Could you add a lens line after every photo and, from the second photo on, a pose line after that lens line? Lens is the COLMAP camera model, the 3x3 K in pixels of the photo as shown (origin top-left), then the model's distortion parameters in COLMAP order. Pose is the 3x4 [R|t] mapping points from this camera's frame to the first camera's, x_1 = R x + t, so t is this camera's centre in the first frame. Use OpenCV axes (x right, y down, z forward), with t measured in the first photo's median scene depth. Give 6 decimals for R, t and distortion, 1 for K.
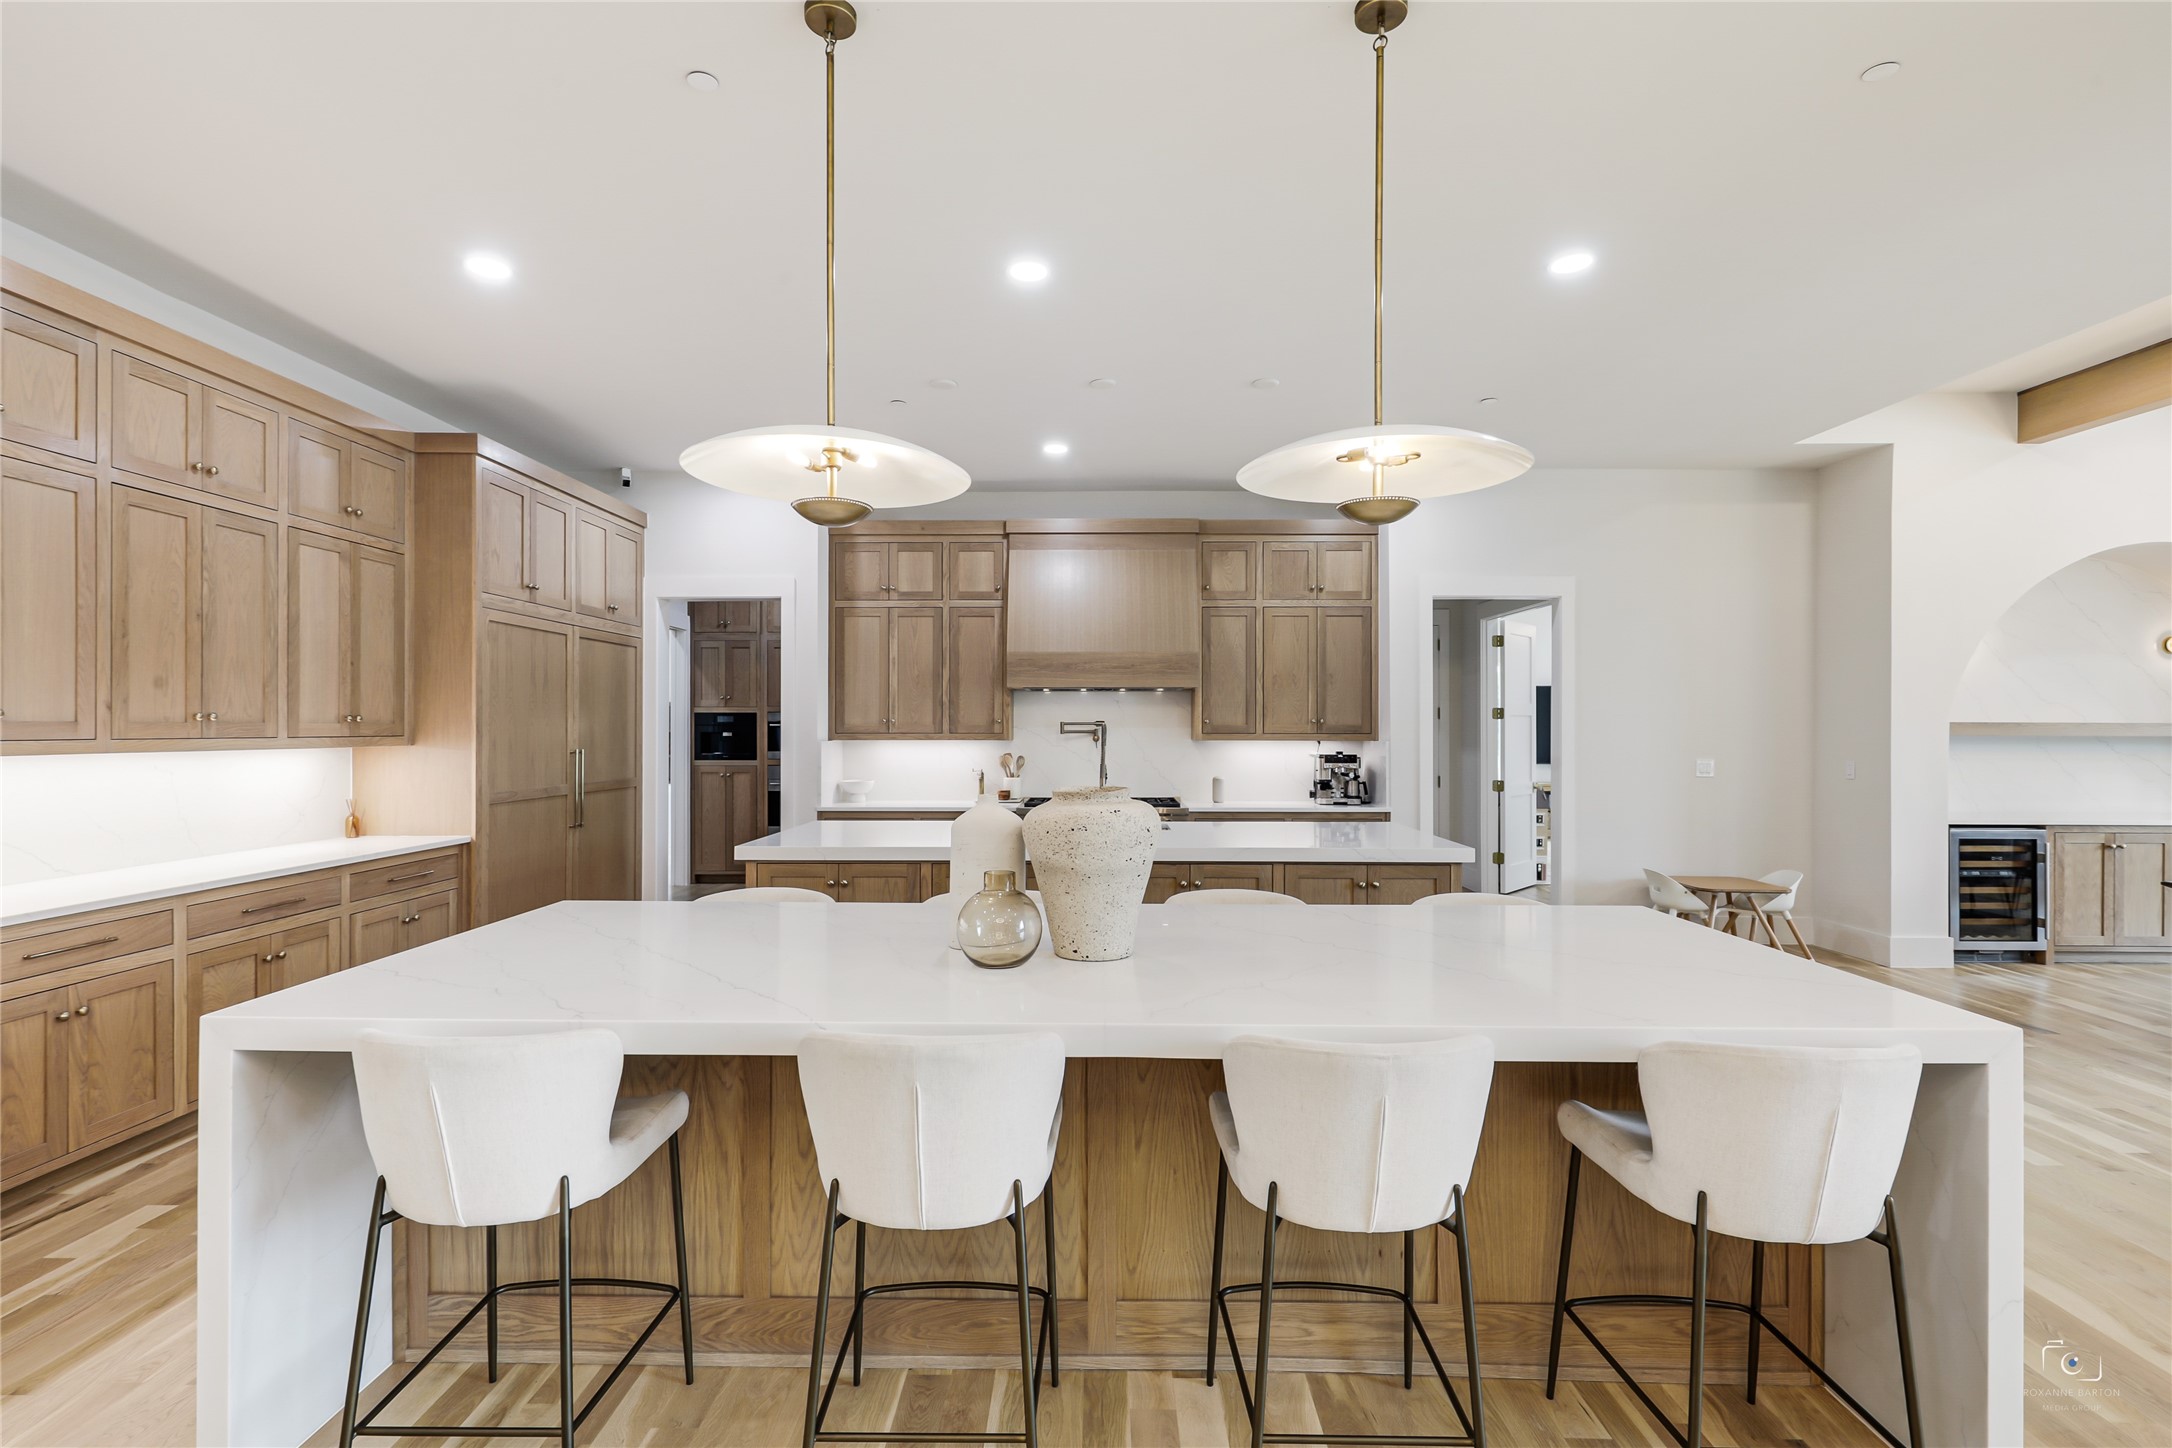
lens RADIAL K [[1014.0, 0, 1076.0], [0, 1014.0, 722.7], [0, 0, 1]] dist [0.000073, -0.000170]
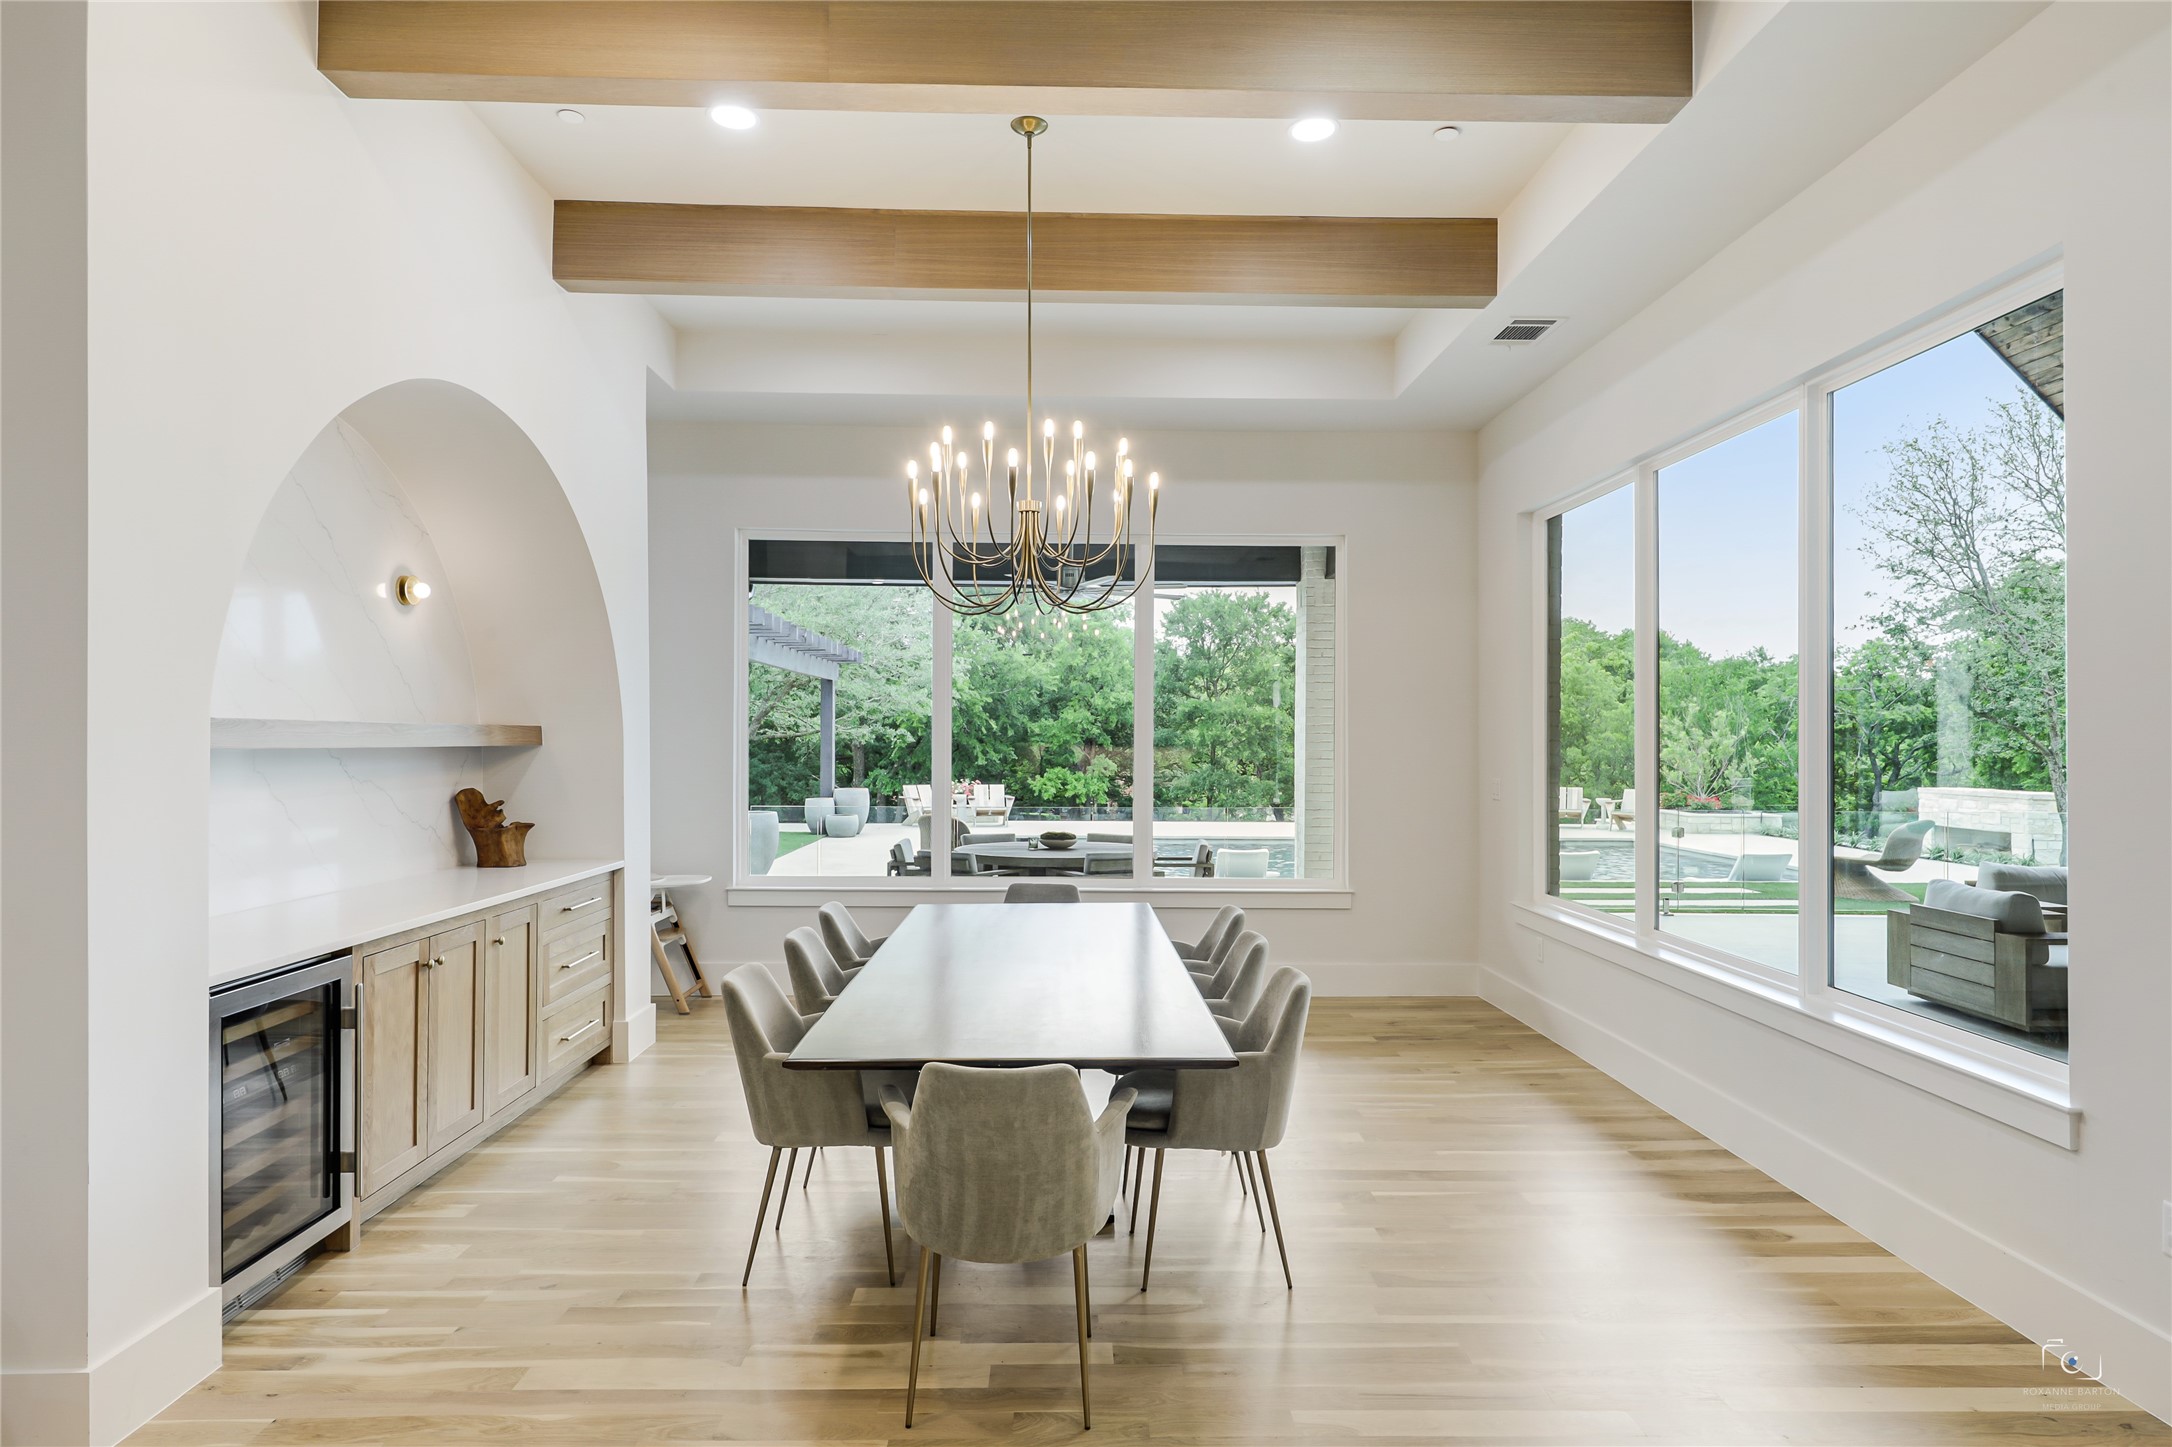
lens RADIAL K [[1204.7, 0, 1068.5], [0, 1204.7, 731.5], [0, 0, 1]] dist [0.005635, 0.001182]
pose [[-0.026589, 0.005371, 0.999632, 0.346711], [-0.008270, 0.999950, -0.005593, 0.004727], [-0.999612, -0.008416, -0.026543, 0.596450]]
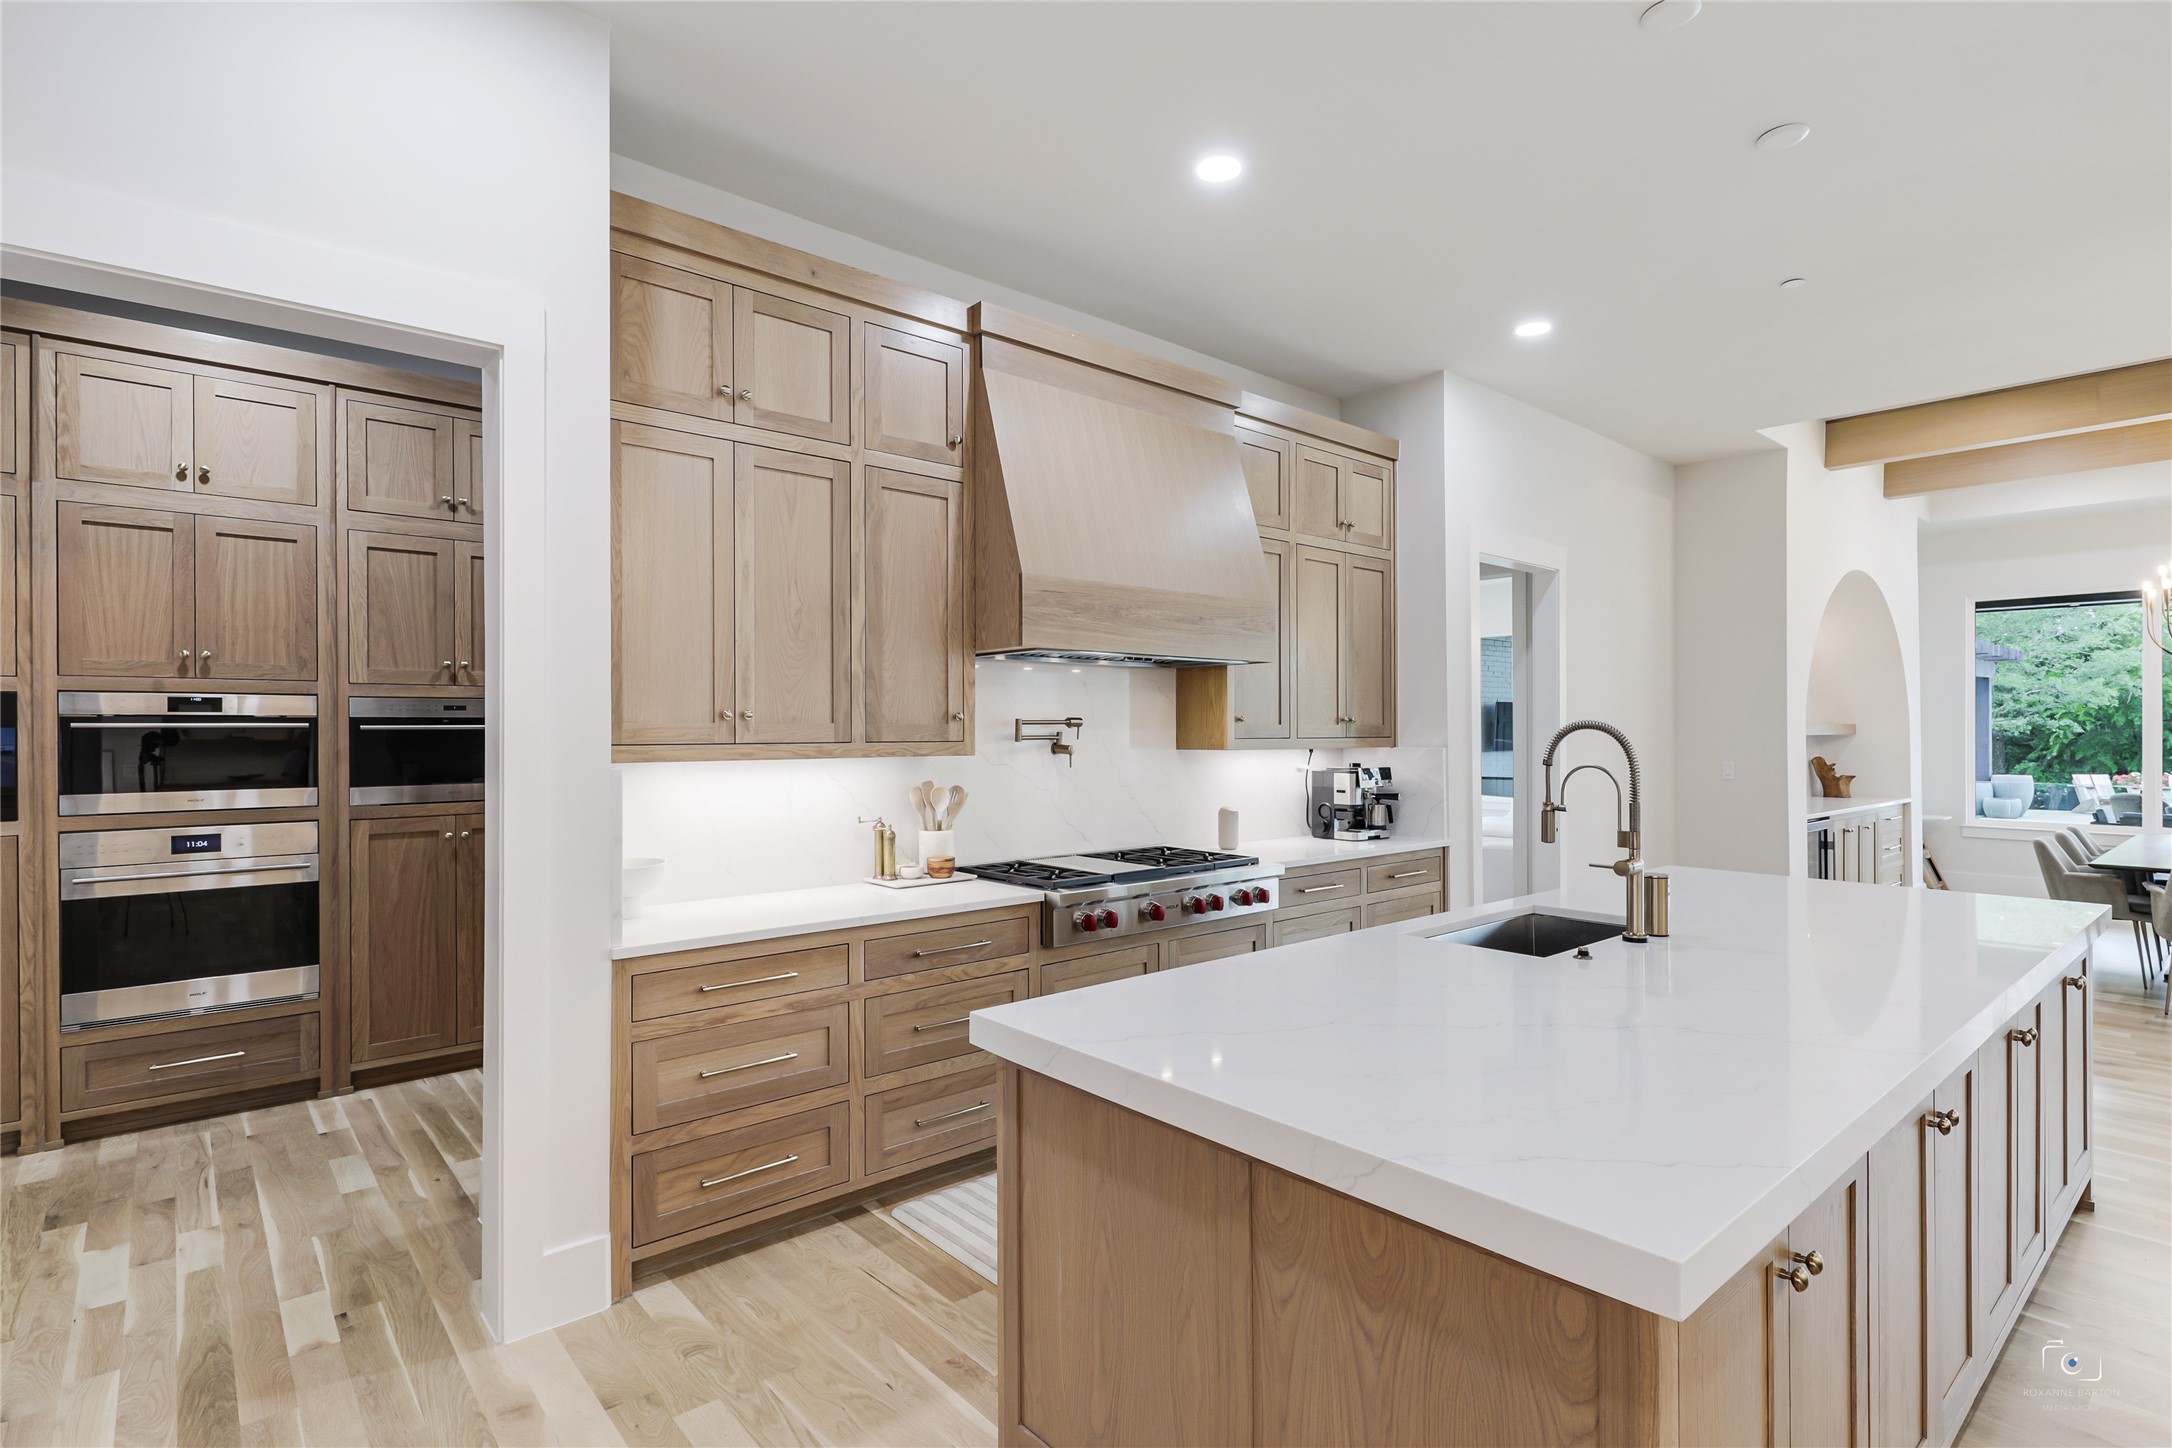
lens RADIAL K [[1073.8, 0, 1093.8], [0, 1073.8, 727.7], [0, 0, 1]] dist [0.000145, -0.000510]
pose [[0.739077, -0.000380, 0.673620, -0.374236], [-0.000454, 0.999999, 0.001063, 0.003246], [-0.673620, -0.001091, 0.739077, 0.579936]]
